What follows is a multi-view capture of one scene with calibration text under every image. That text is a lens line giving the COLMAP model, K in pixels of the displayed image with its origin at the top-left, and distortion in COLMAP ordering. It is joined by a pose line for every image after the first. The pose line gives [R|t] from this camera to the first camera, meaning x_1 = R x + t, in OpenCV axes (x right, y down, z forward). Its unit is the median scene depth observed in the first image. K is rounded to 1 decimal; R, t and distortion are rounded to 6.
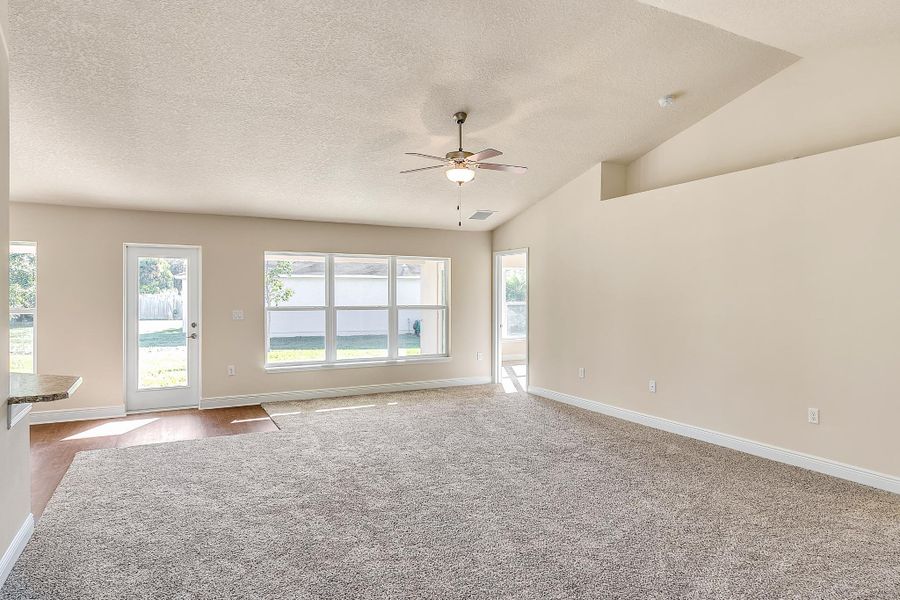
lens RADIAL K [[548.3, 0, 453.7], [0, 548.3, 297.3], [0, 0, 1]] dist [0.004042, 0.001071]
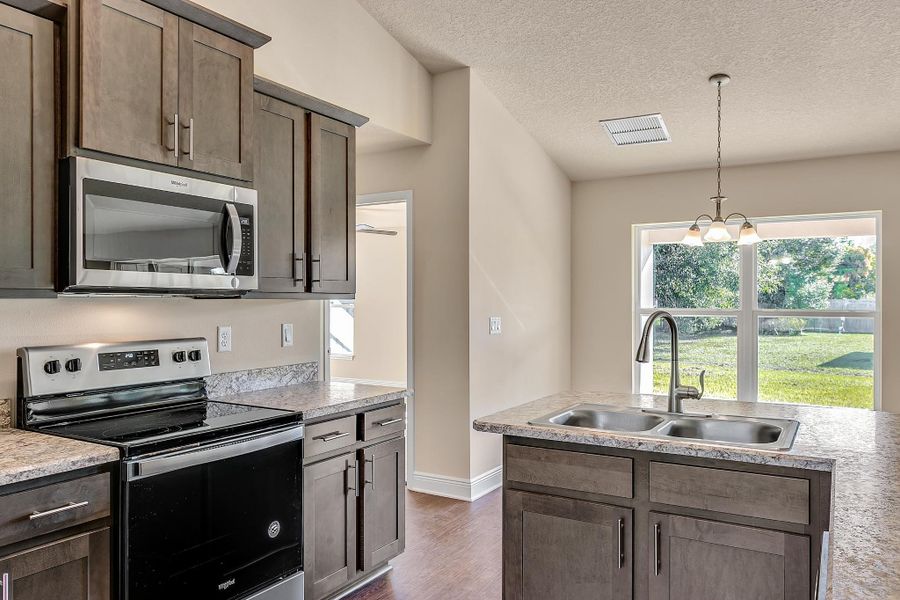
lens RADIAL K [[683.3, 0, 436.1], [0, 683.3, 303.7], [0, 0, 1]] dist [0.004228, 0.000764]
pose [[0.518381, 0.004845, -0.855136, -0.293399], [-0.006344, 0.999978, 0.001819, 0.012756], [0.855126, 0.004482, 0.518400, 0.101953]]
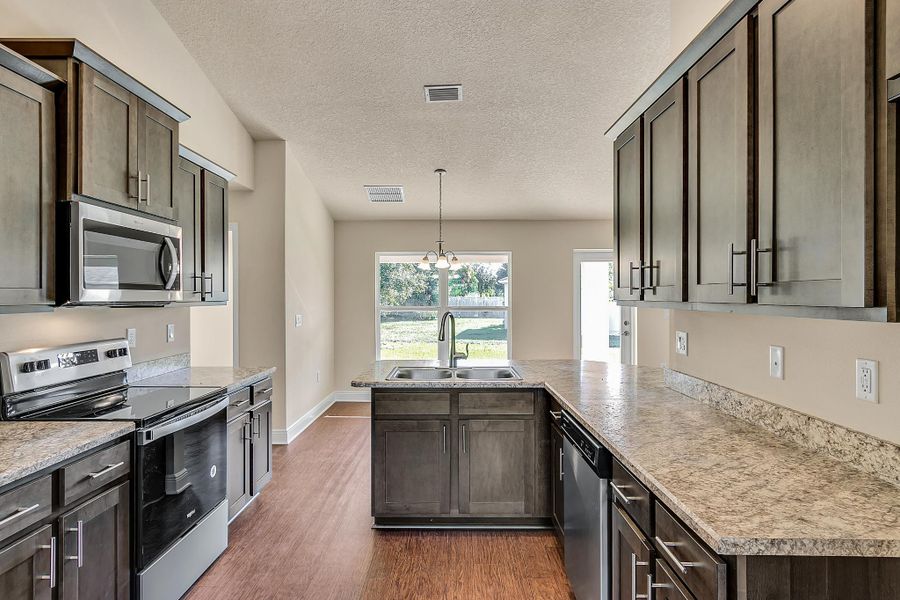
lens RADIAL K [[505.8, 0, 449.7], [0, 505.8, 296.2], [0, 0, 1]] dist [0.002689, 0.001154]
pose [[0.881946, -0.003077, -0.471340, -0.313192], [0.000126, 0.999980, -0.006292, 0.004601], [0.471350, 0.005490, 0.881929, -0.039292]]
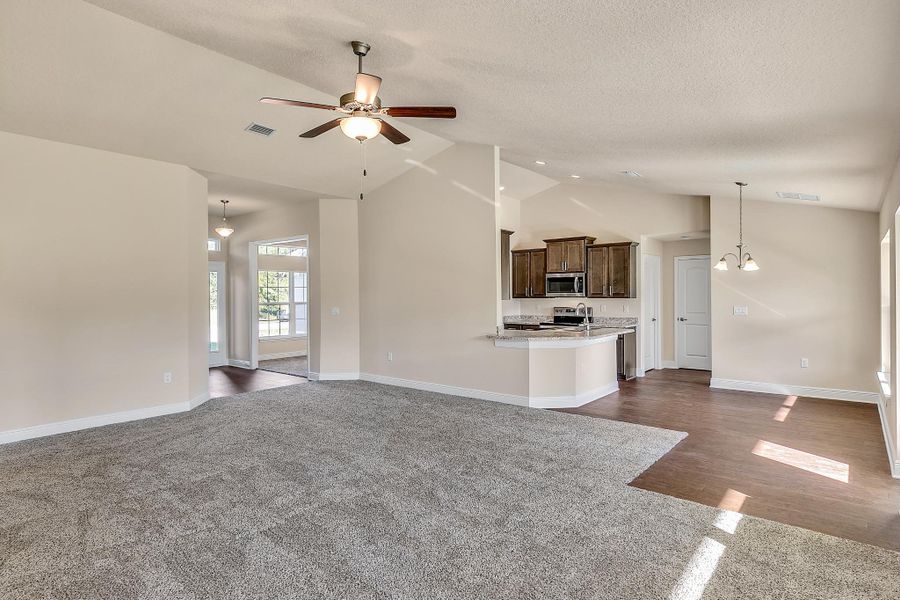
lens RADIAL K [[505.8, 0, 449.7], [0, 505.8, 296.2], [0, 0, 1]] dist [0.002689, 0.001154]
pose [[-0.916978, 0.008236, -0.398853, 0.126340], [0.004835, 0.999943, 0.009530, -0.008265], [0.398909, 0.006810, -0.916965, 1.264087]]
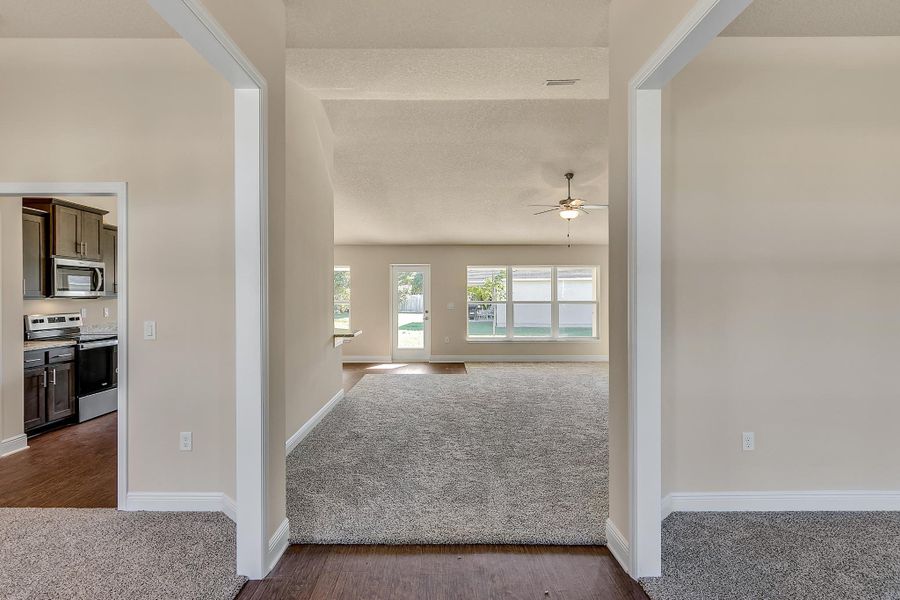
lens RADIAL K [[486.3, 0, 450.0], [0, 486.3, 300.0], [0, 0, 1]] dist [0.001074, -0.000243]
pose [[0.892215, 0.002928, -0.451602, 0.254424], [-0.000683, 0.999987, 0.005135, 0.008195], [0.451611, -0.004273, 0.892205, -0.281481]]
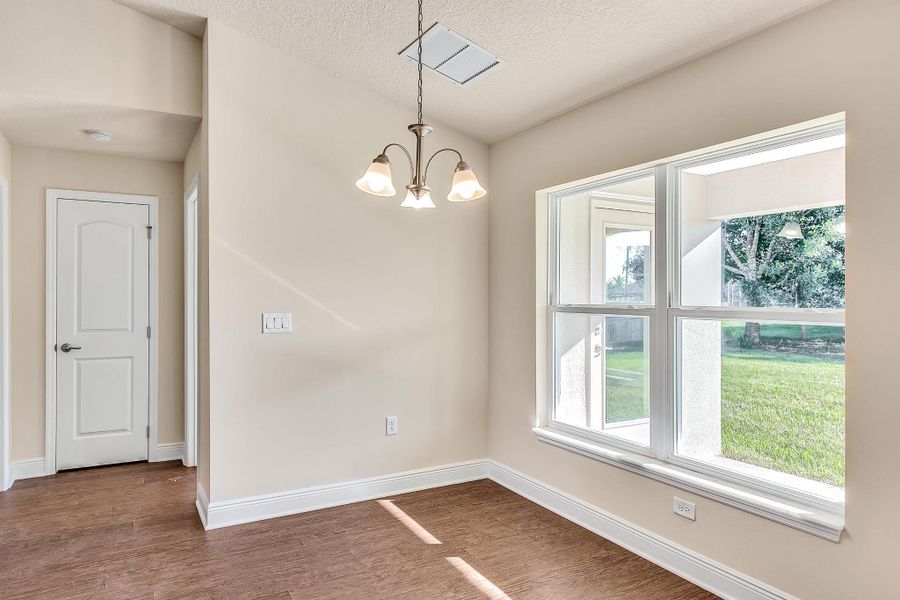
lens RADIAL K [[570.3, 0, 450.0], [0, 570.3, 300.0], [0, 0, 1]] dist [0.003419, -0.001047]
pose [[0.022329, 0.003968, -0.999743, -0.367751], [-0.006711, 0.999970, 0.003819, 0.013103], [0.999728, 0.006624, 0.022355, 0.661725]]
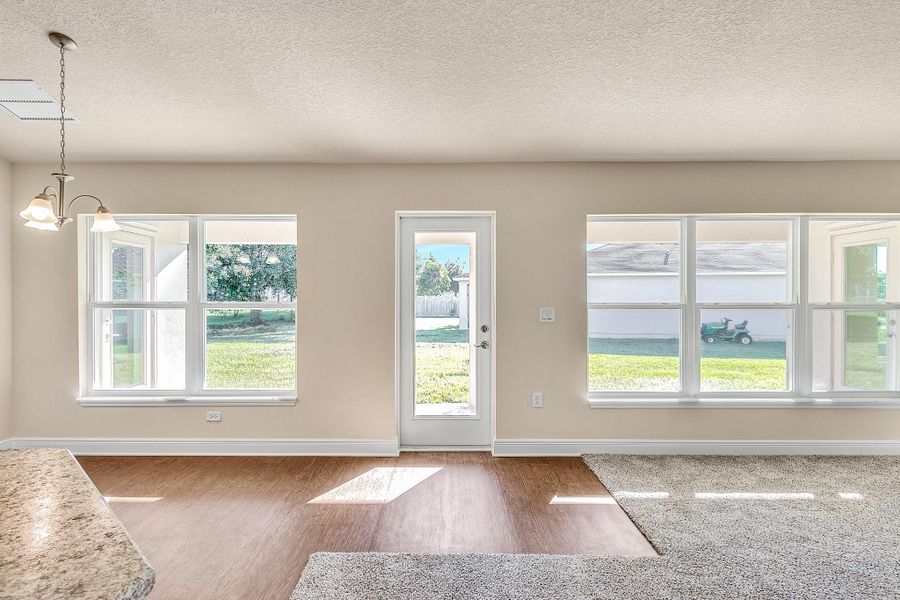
lens RADIAL K [[486.3, 0, 450.0], [0, 486.3, 300.0], [0, 0, 1]] dist [0.001074, -0.000243]
pose [[0.890144, 0.002099, -0.455675, -0.237344], [-0.001804, 0.999998, 0.001084, 0.014825], [0.455676, -0.000143, 0.890146, 0.443327]]
